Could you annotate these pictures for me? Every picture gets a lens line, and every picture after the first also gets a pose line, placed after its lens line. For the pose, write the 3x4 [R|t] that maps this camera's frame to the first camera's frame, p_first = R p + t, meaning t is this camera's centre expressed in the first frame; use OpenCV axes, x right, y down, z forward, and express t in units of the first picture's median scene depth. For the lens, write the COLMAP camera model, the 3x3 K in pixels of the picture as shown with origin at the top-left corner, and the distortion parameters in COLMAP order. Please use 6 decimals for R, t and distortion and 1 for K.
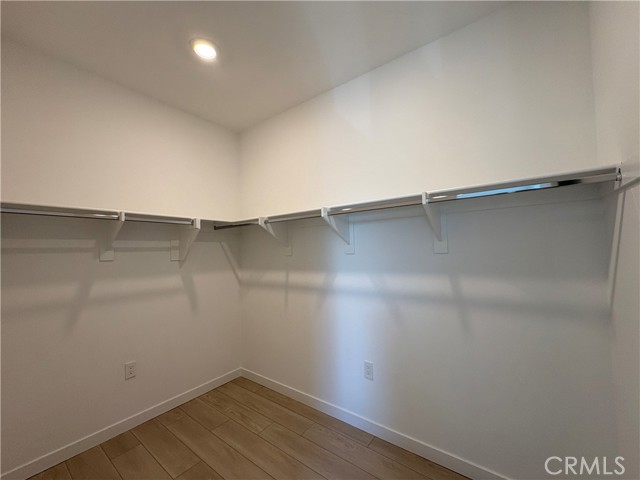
lens RADIAL K [[254.5, 0, 320.0], [0, 254.5, 240.0], [0, 0, 1]] dist [-0.000350, 0.000147]
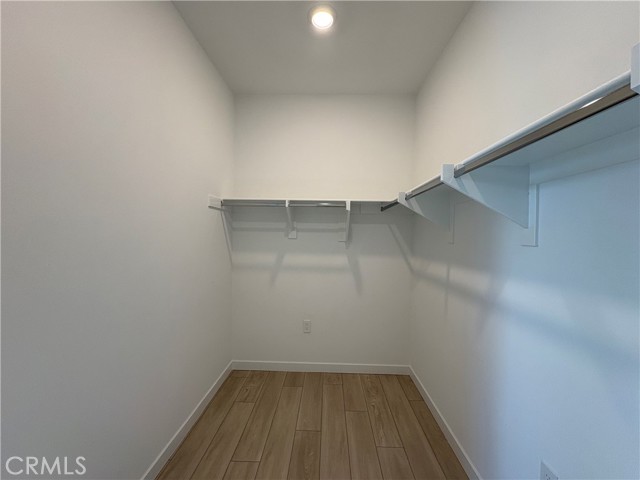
lens RADIAL K [[254.5, 0, 320.0], [0, 254.5, 240.0], [0, 0, 1]] dist [-0.000350, 0.000147]
pose [[0.579198, 0.048051, -0.813770, 0.267448], [0.004321, 0.998066, 0.062009, 0.007946], [0.815176, -0.039432, 0.577870, 0.317343]]
